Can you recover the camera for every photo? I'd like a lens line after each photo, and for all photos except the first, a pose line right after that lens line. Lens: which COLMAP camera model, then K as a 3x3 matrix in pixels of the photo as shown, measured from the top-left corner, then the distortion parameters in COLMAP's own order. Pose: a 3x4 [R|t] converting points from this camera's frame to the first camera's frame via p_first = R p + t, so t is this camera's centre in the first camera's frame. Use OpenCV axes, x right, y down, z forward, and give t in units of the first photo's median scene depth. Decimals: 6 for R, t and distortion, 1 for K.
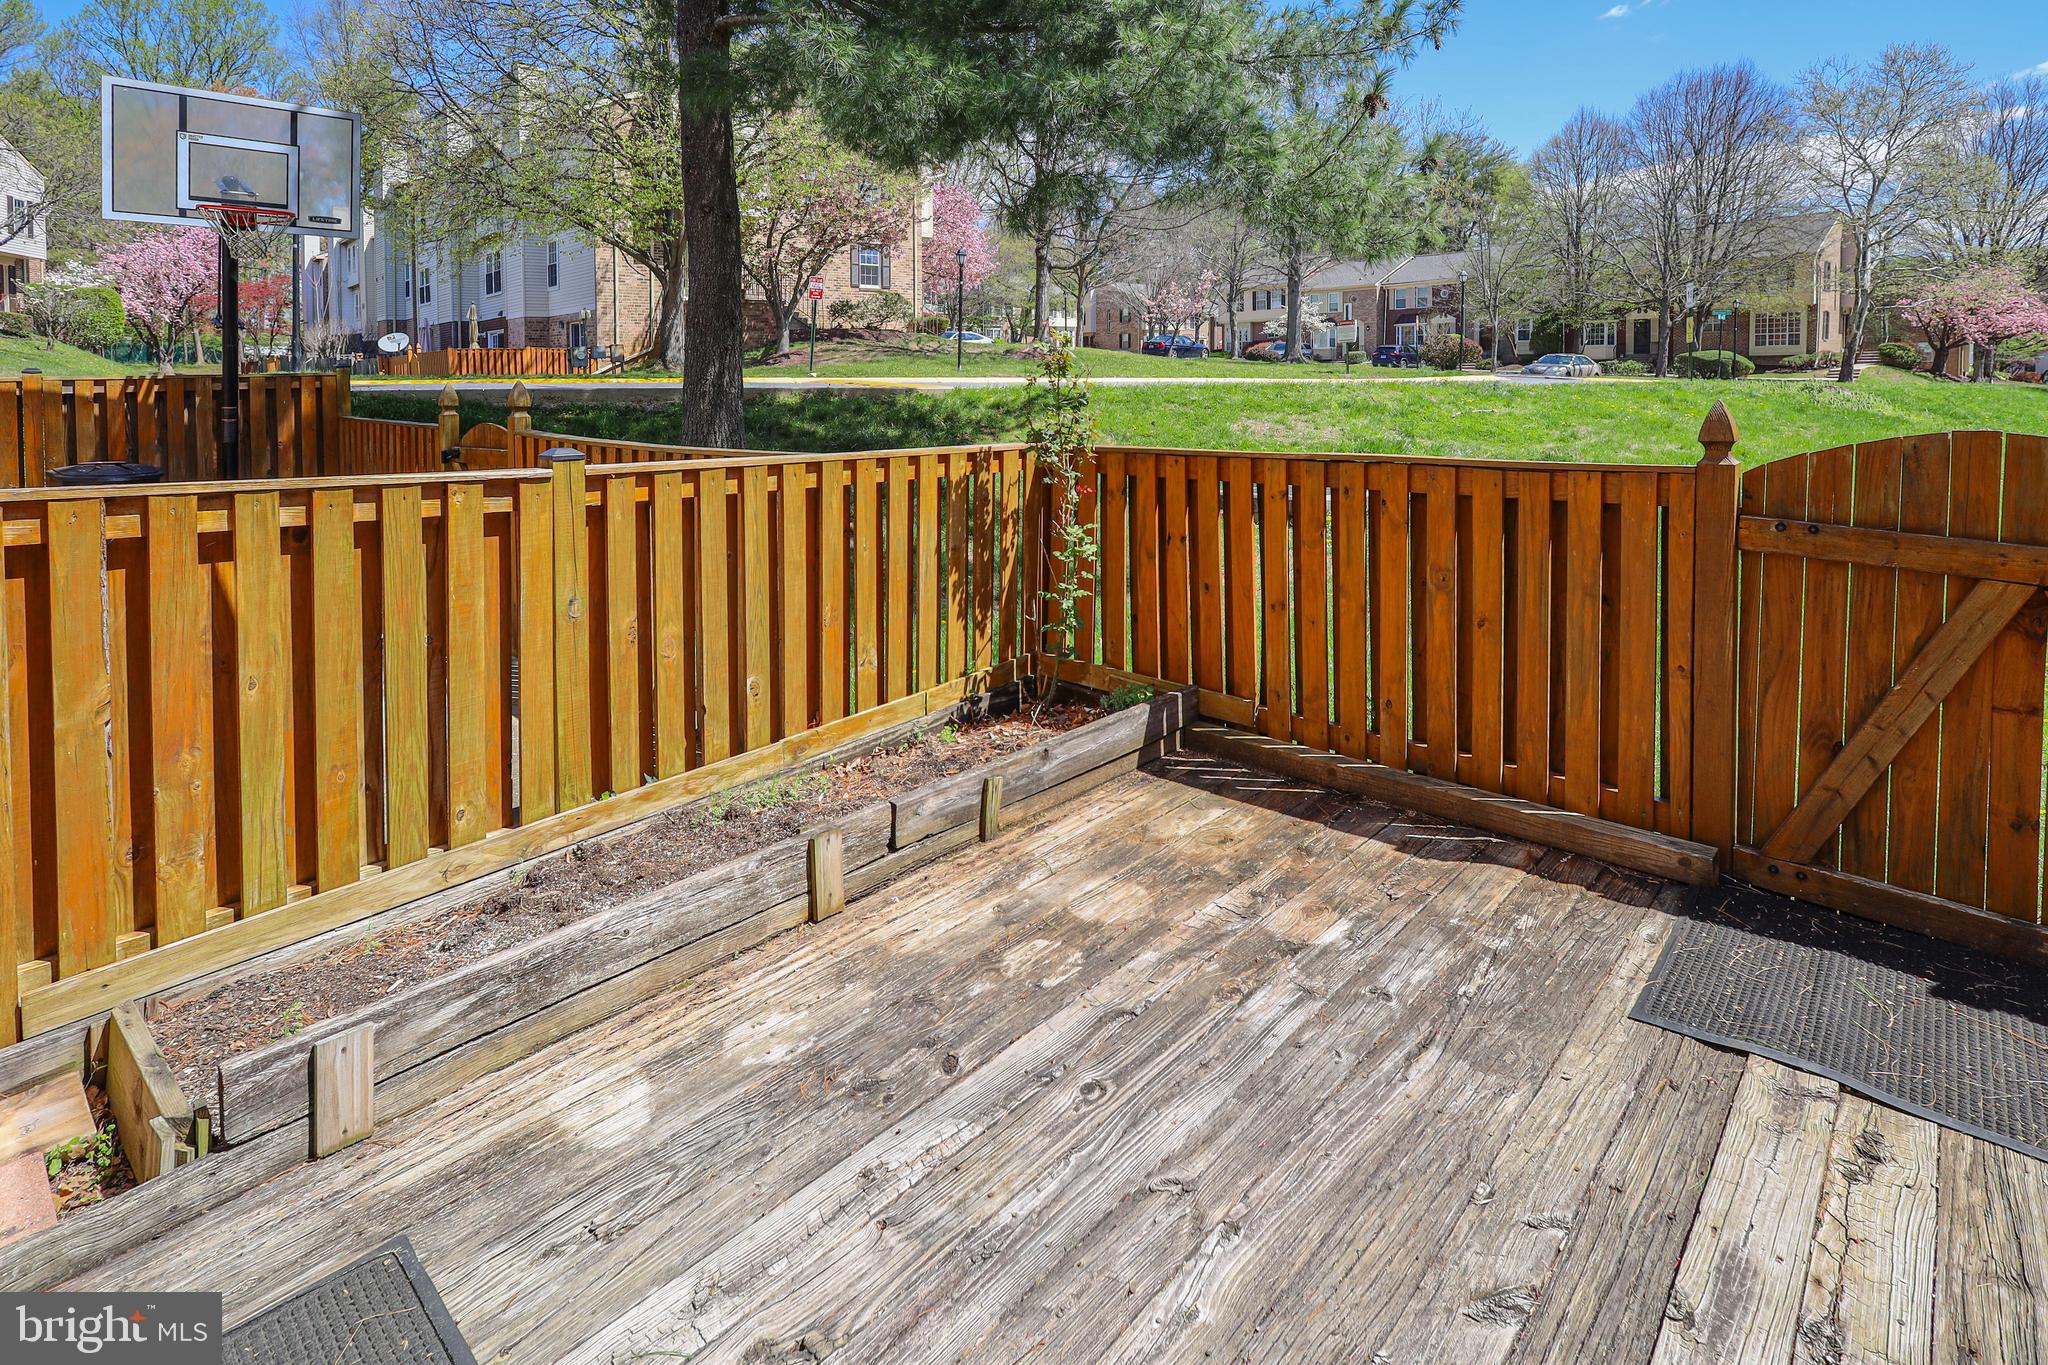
lens RADIAL K [[1072.7, 0, 1027.4], [0, 1072.7, 394.4], [0, 0, 1]] dist [-0.000171, -0.000578]
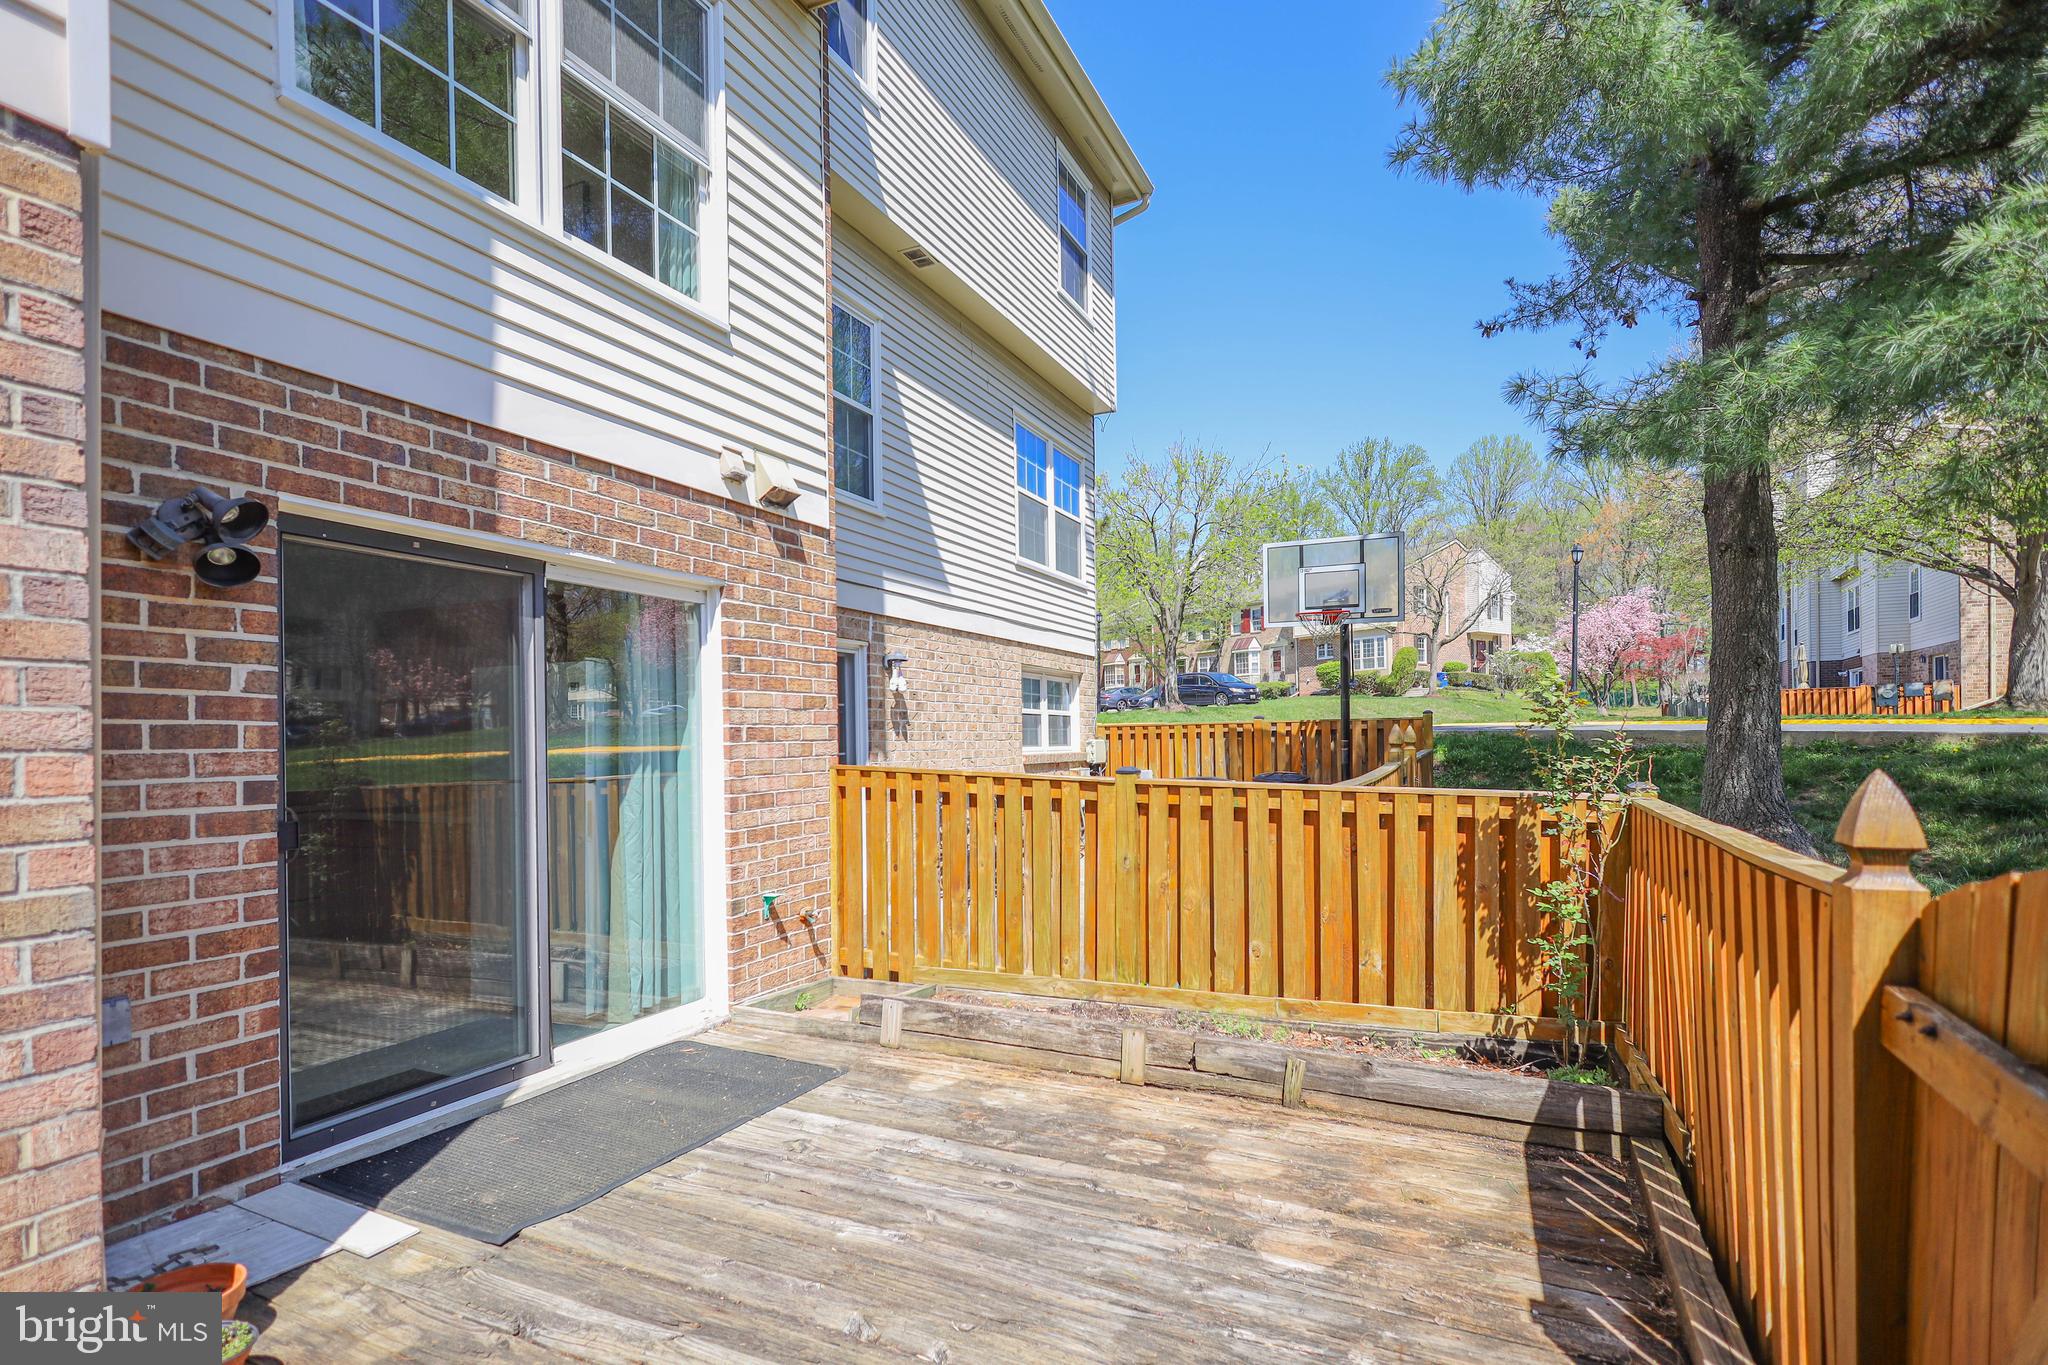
lens RADIAL K [[951.4, 0, 1024.0], [0, 951.4, 682.5], [0, 0, 1]] dist [0.000385, -0.000433]
pose [[0.296586, -0.039152, -0.954203, 0.701373], [-0.011547, 0.998939, -0.044577, -0.008002], [0.954936, 0.024239, 0.295819, 0.298902]]
